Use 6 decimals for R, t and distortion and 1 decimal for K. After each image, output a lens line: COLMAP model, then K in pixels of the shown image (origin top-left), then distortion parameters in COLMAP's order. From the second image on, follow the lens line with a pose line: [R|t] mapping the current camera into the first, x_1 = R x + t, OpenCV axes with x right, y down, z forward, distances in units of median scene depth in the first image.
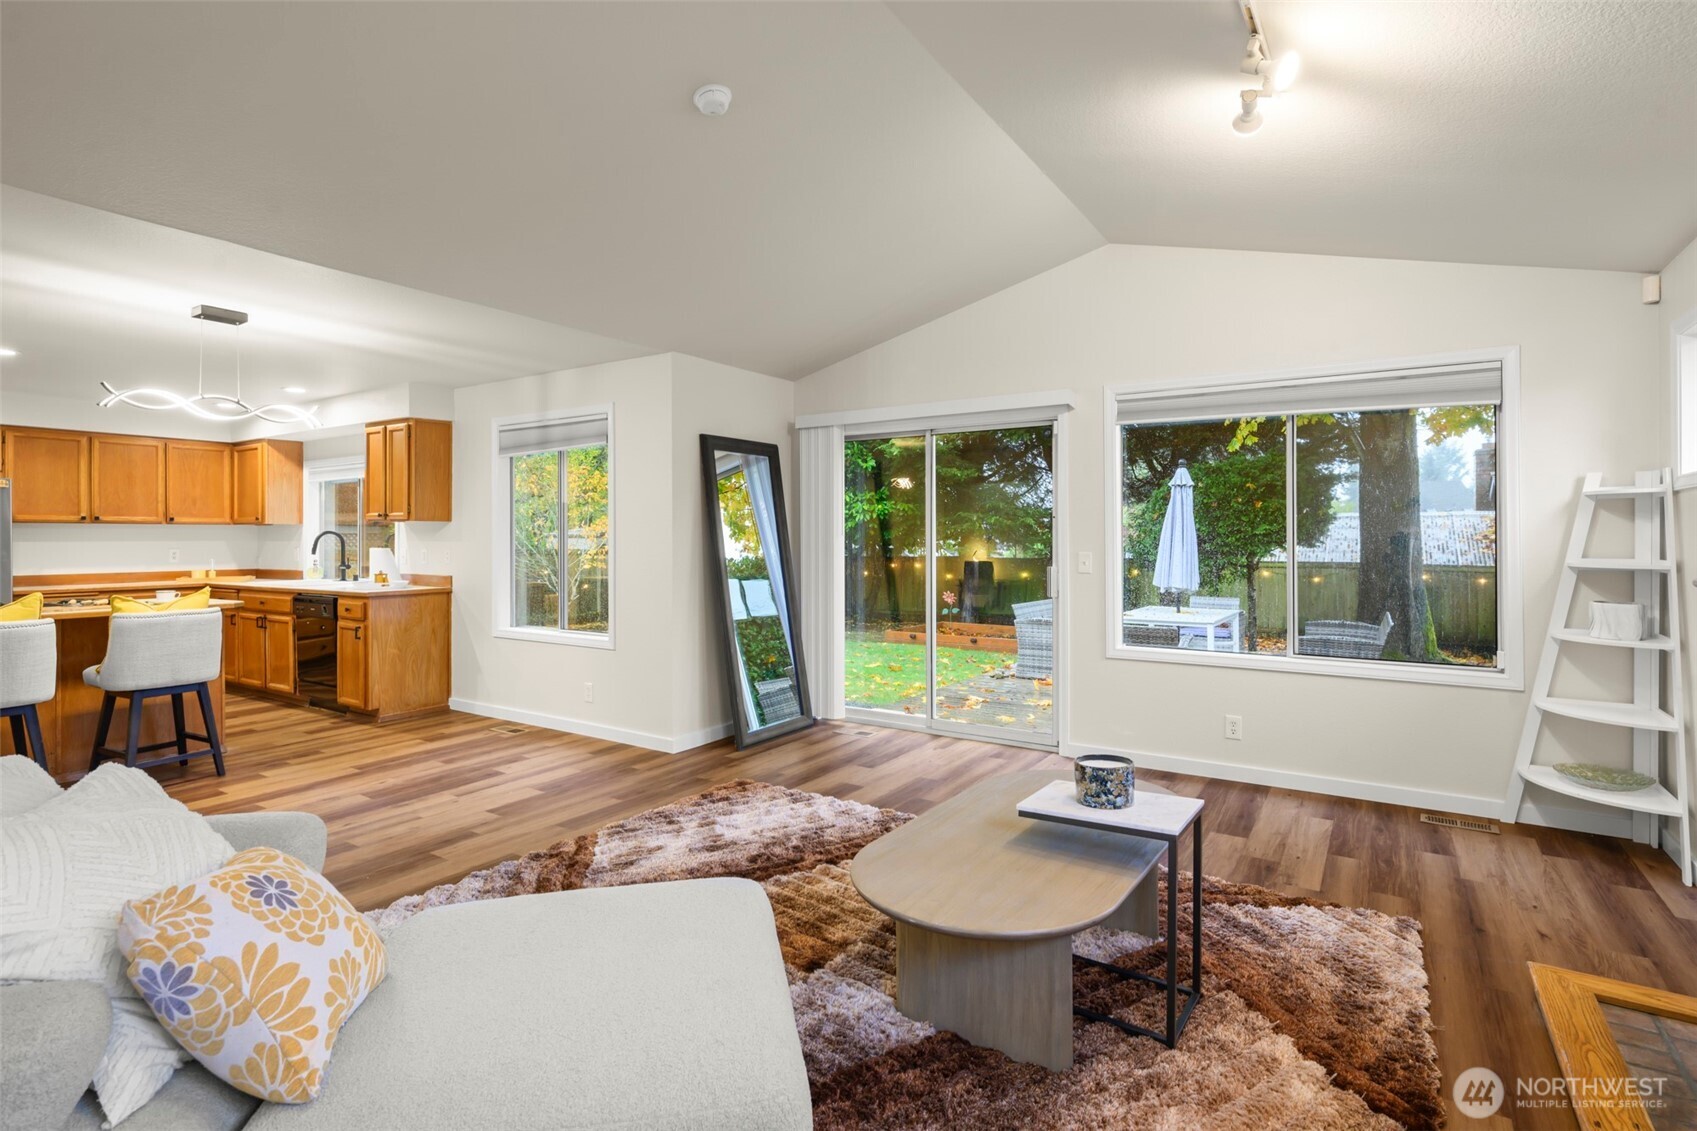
lens RADIAL K [[828.1, 0, 852.5], [0, 828.1, 541.8], [0, 0, 1]] dist [-0.004367, -0.000095]
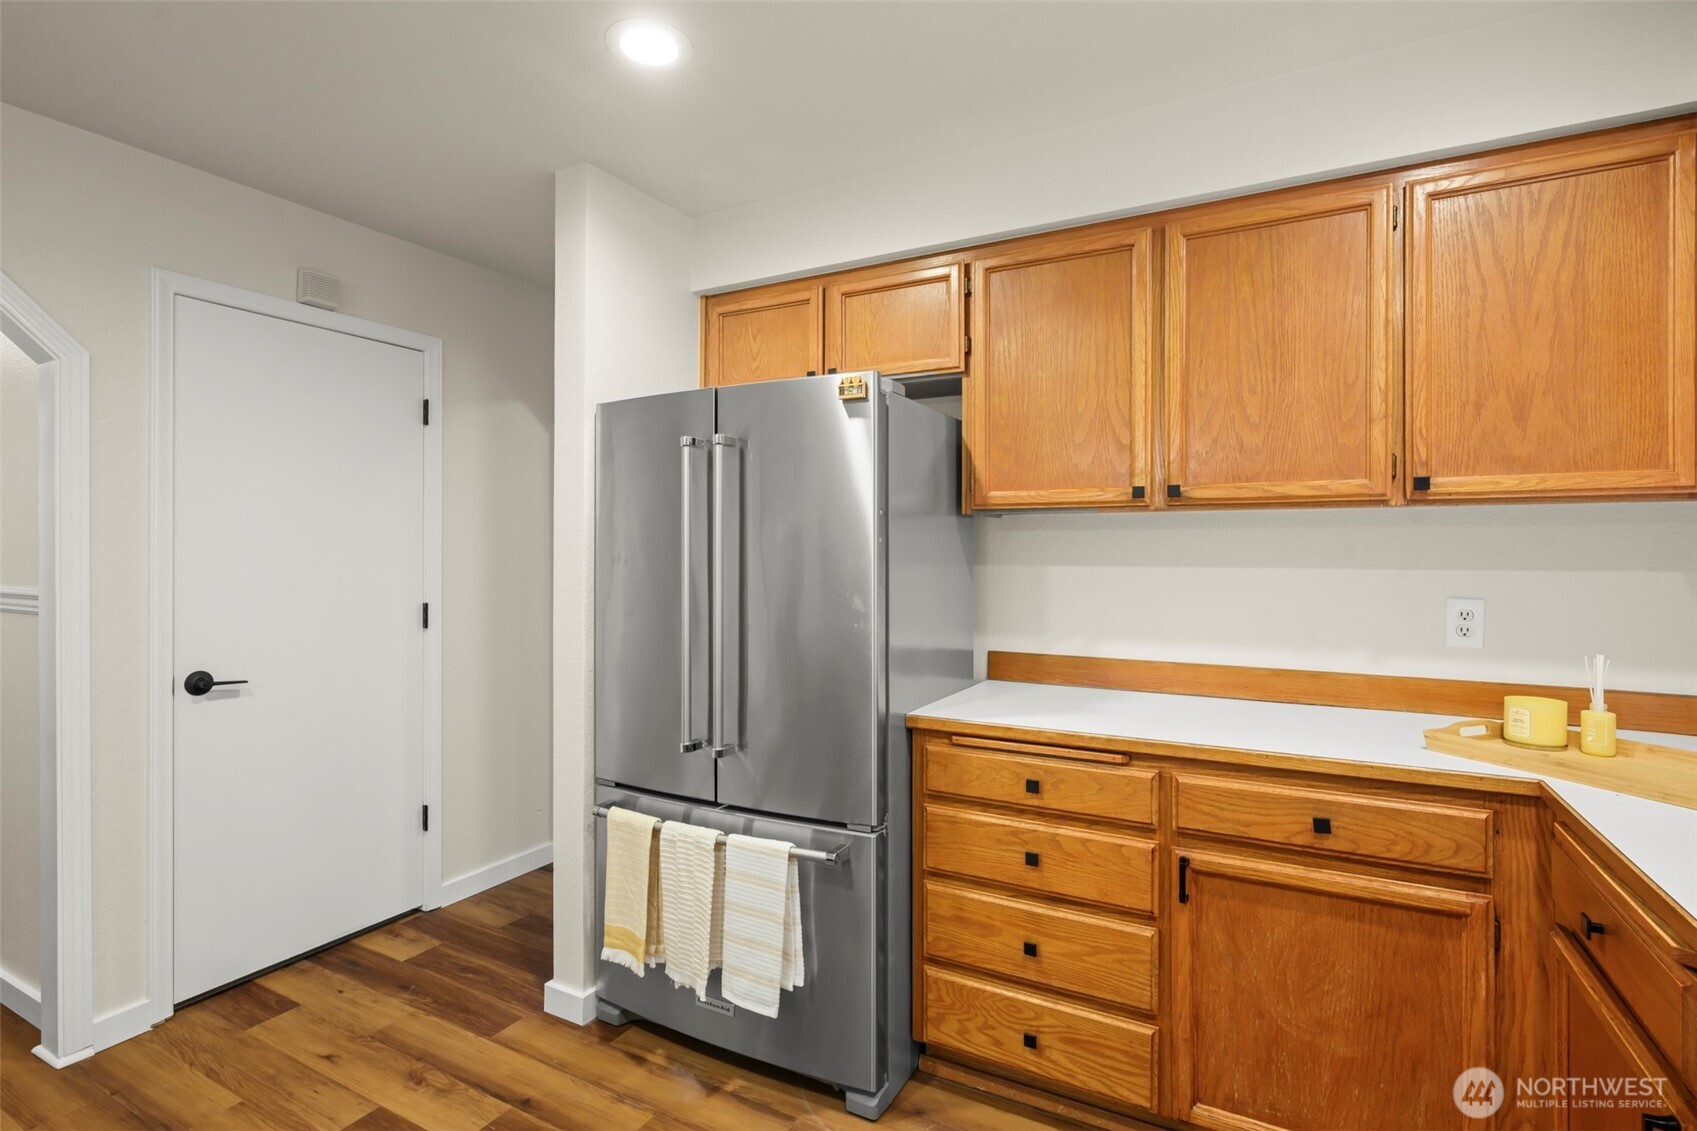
lens RADIAL K [[828.1, 0, 839.4], [0, 828.1, 555.0], [0, 0, 1]] dist [-0.004367, -0.000095]
pose [[0.060122, 0.006805, -0.998168, -0.631028], [-0.006236, 0.999960, 0.006441, -0.006601], [0.998172, 0.005838, 0.060162, 0.872013]]
